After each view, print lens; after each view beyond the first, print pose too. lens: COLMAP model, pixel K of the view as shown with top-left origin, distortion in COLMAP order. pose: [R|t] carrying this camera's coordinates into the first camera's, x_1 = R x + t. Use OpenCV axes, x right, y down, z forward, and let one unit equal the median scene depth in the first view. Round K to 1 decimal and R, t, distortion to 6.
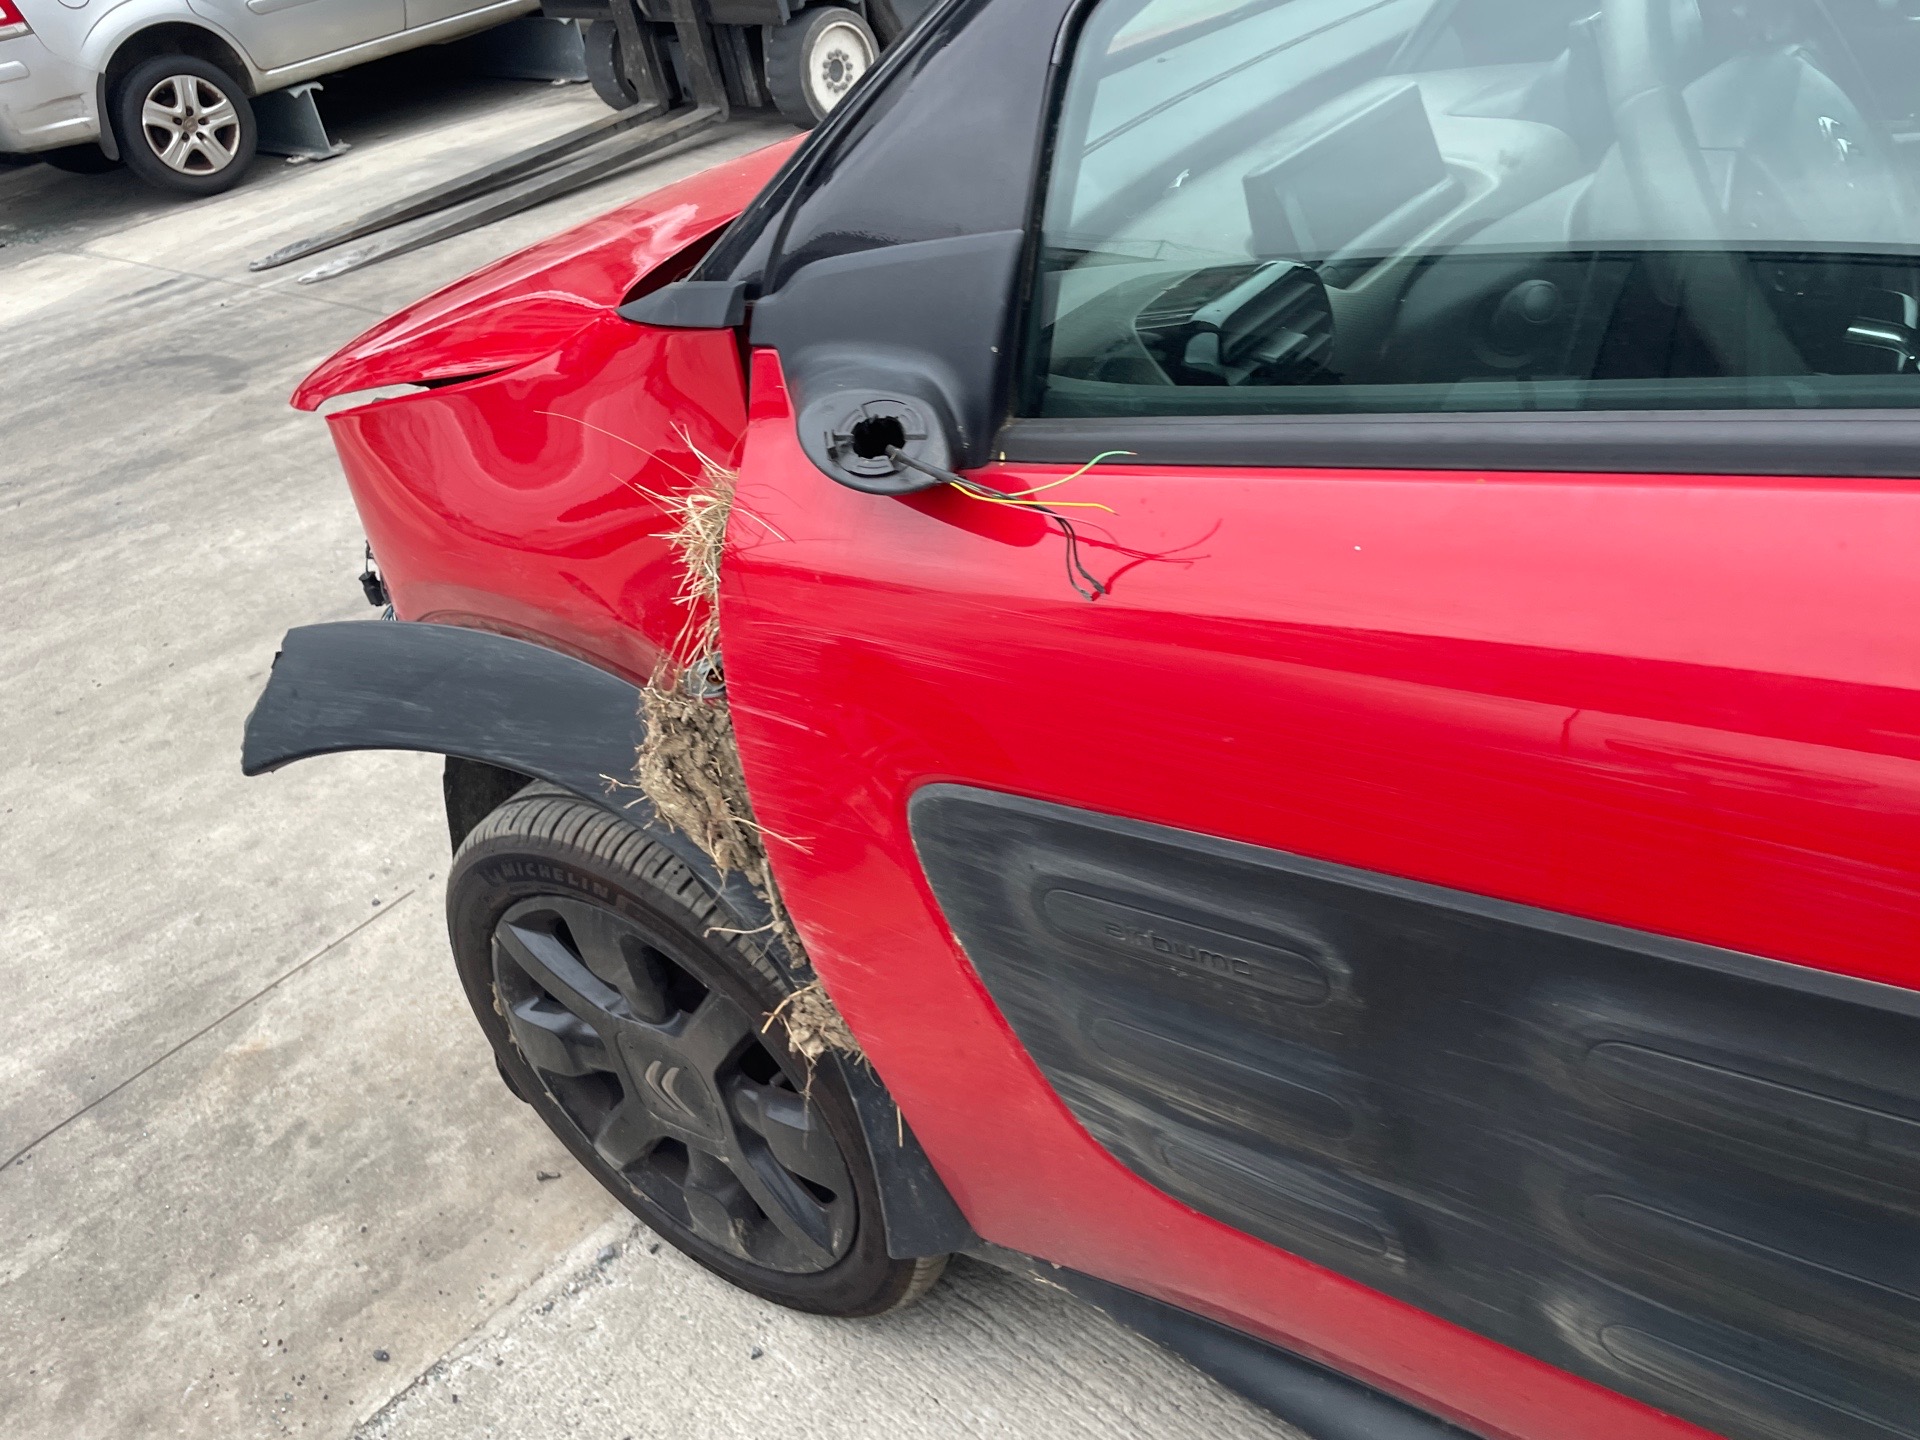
lens RADIAL K [[1452.1, 0, 975.1], [0, 1452.1, 717.6], [0, 0, 1]] dist [0.081967, -0.109918]
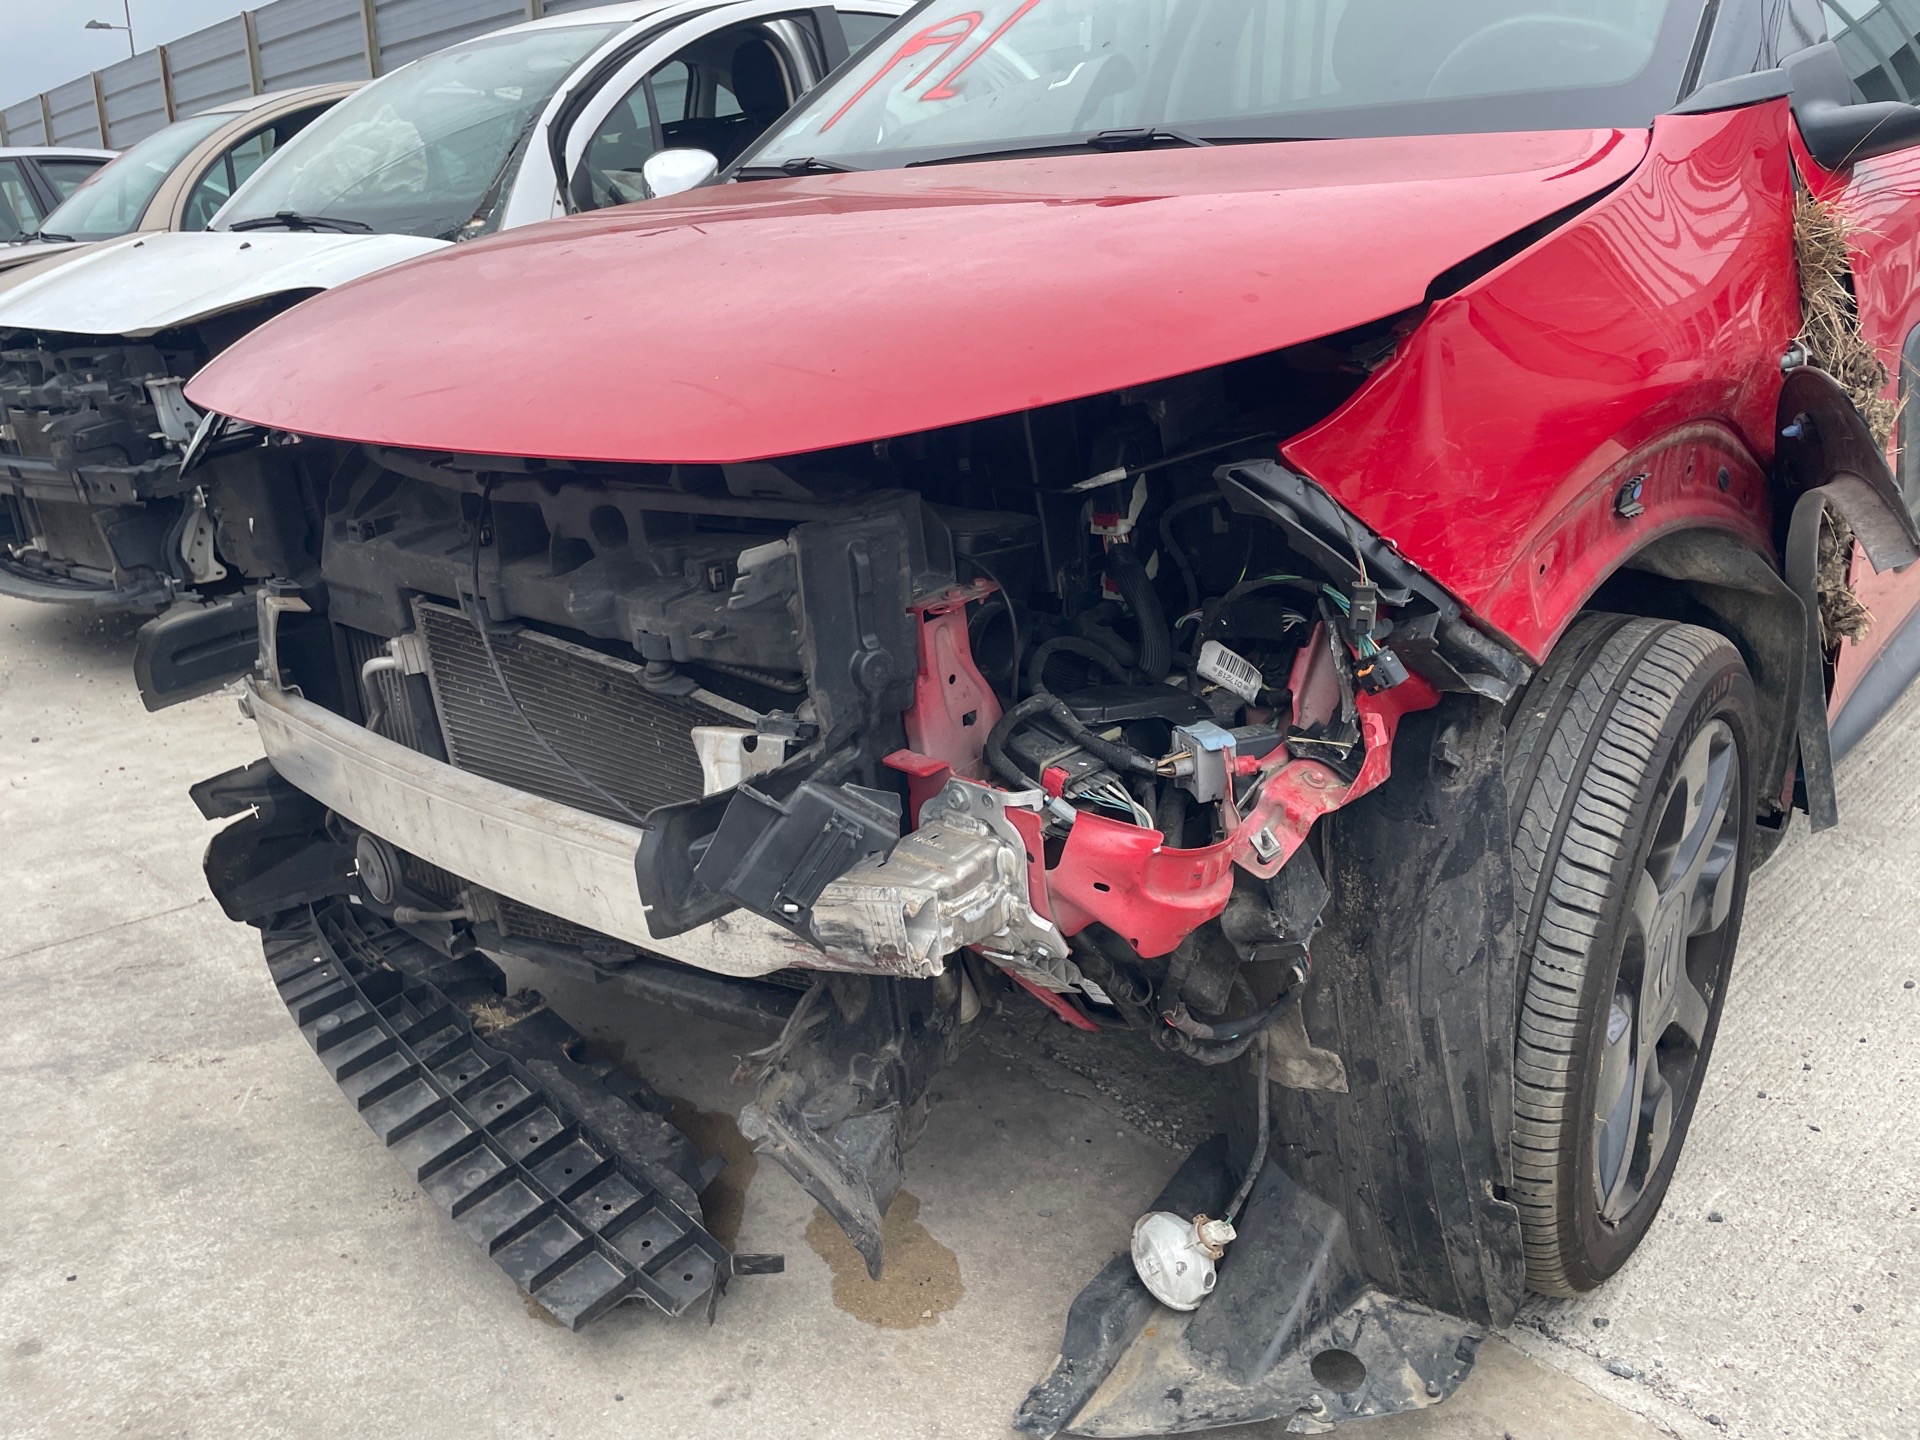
lens RADIAL K [[1440.0, 0, 943.9], [0, 1440.0, 718.1], [0, 0, 1]] dist [0.090101, -0.118418]
pose [[0.098449, -0.176898, 0.979293, -0.344176], [0.556559, 0.825567, 0.093178, -0.067508], [-0.824955, 0.535861, 0.179730, 0.338418]]
